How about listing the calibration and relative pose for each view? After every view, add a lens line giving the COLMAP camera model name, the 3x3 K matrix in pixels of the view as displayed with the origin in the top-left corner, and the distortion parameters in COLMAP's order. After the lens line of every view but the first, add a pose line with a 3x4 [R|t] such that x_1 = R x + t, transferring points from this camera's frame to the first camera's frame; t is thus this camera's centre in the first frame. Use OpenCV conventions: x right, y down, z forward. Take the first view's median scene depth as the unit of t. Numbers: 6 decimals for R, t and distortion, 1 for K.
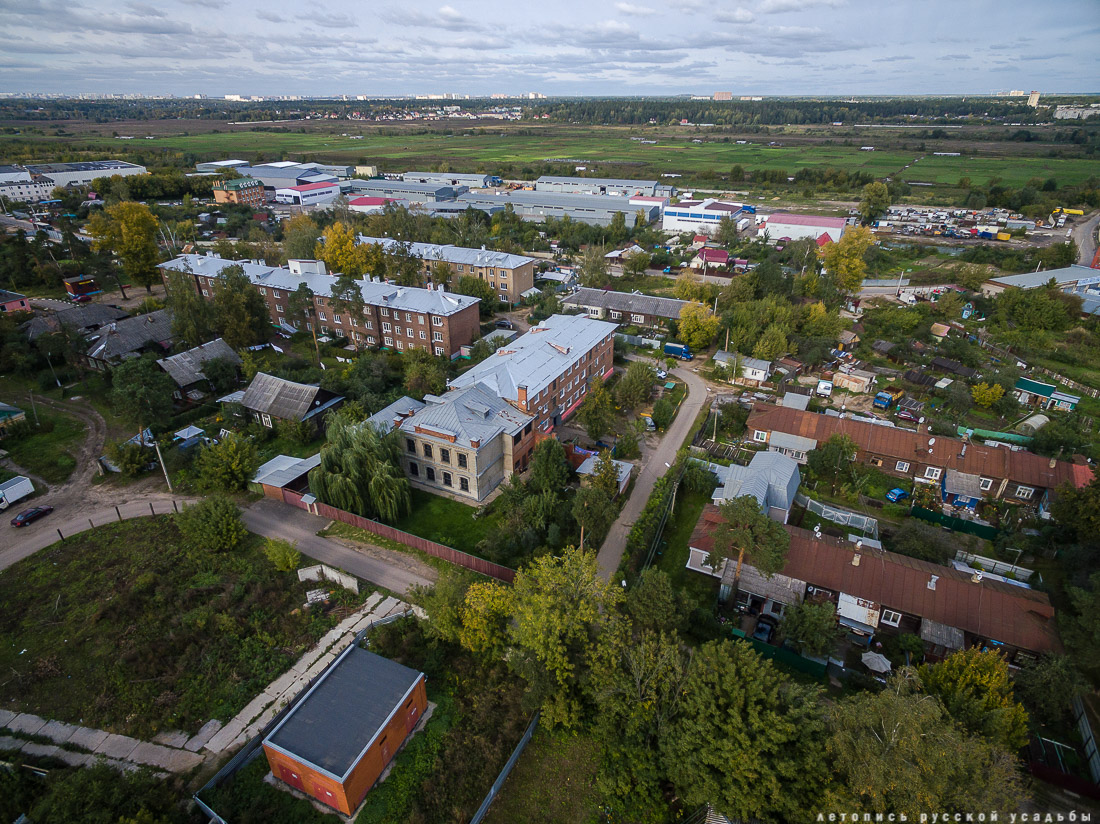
lens RADIAL K [[611.8, 0, 550.0], [0, 611.8, 412.0], [0, 0, 1]] dist [0.002357, 0.004718]
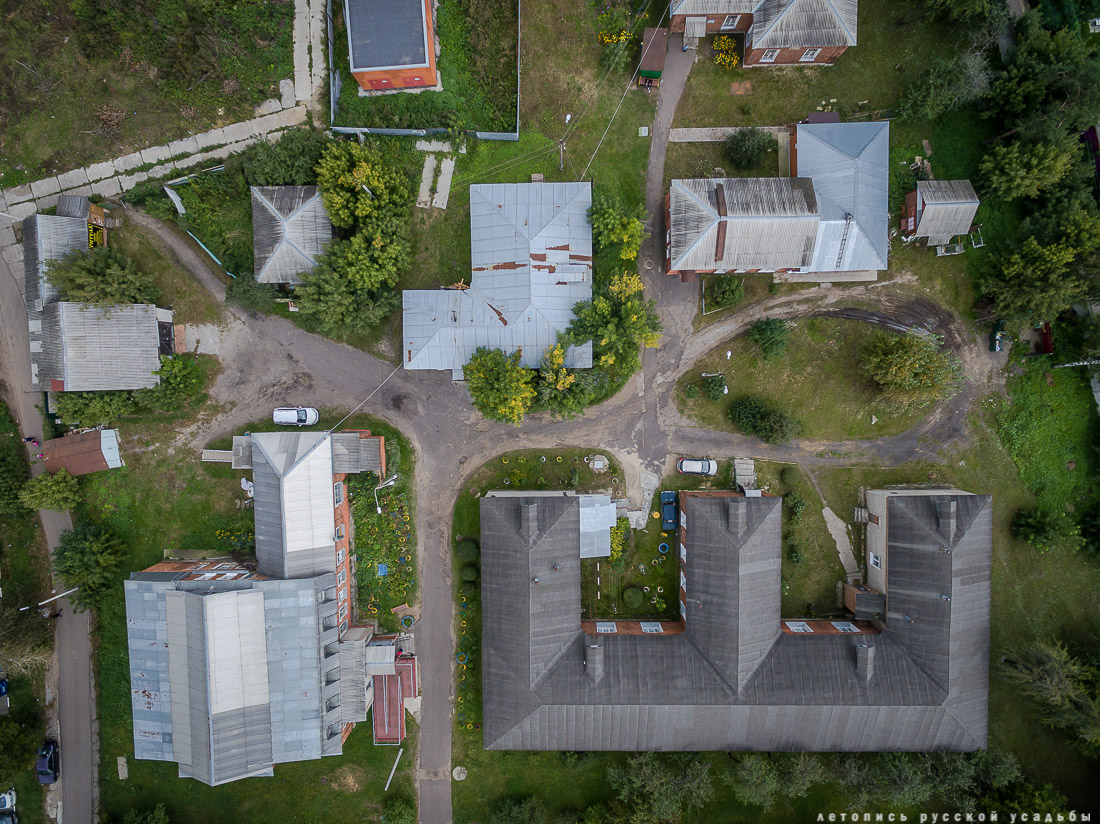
lens RADIAL K [[632.6, 0, 550.0], [0, 632.6, 412.0], [0, 0, 1]] dist [0.003198, 0.003050]
pose [[0.886503, -0.460766, -0.042510, -0.135494], [0.227769, 0.354555, 0.906869, -0.116940], [-0.402782, -0.813625, 0.419263, -0.112645]]
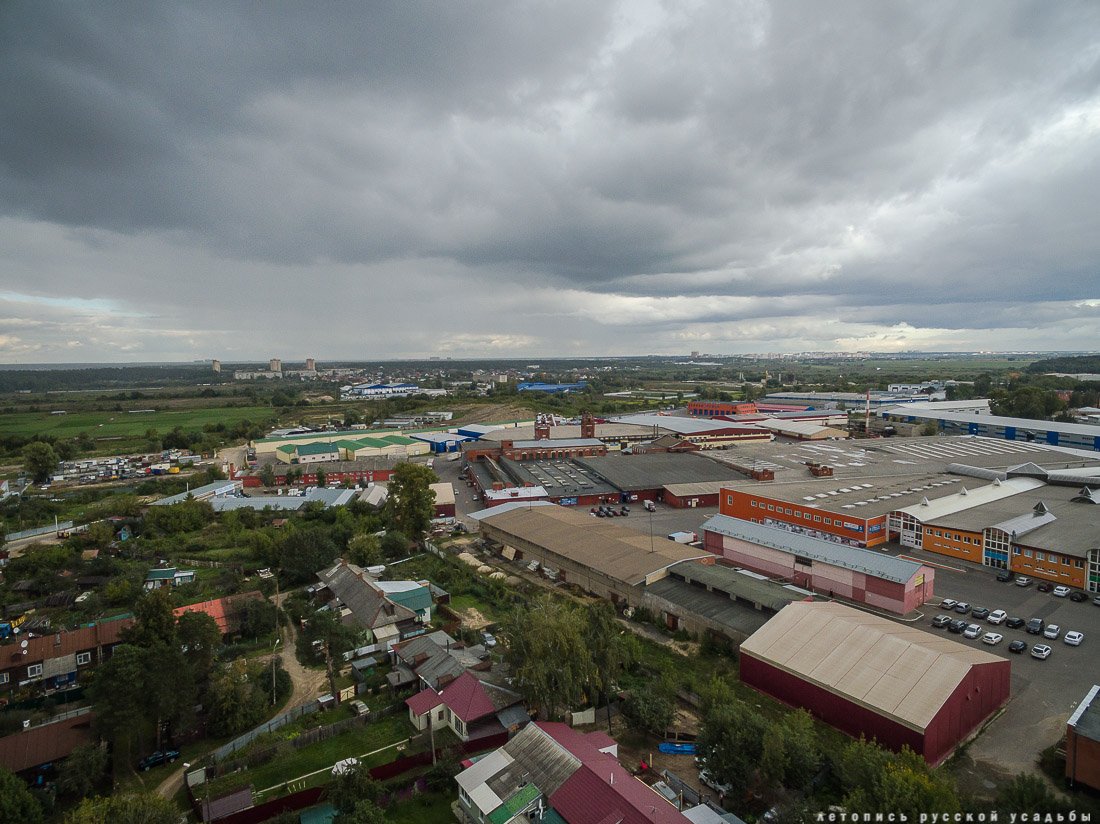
lens RADIAL K [[611.8, 0, 550.0], [0, 611.8, 412.0], [0, 0, 1]] dist [0.002357, 0.004718]
pose [[0.459293, -0.083511, 0.884351, 0.071903], [0.418011, 0.898768, -0.132223, 0.148625], [-0.783784, 0.430397, 0.447706, -0.299623]]
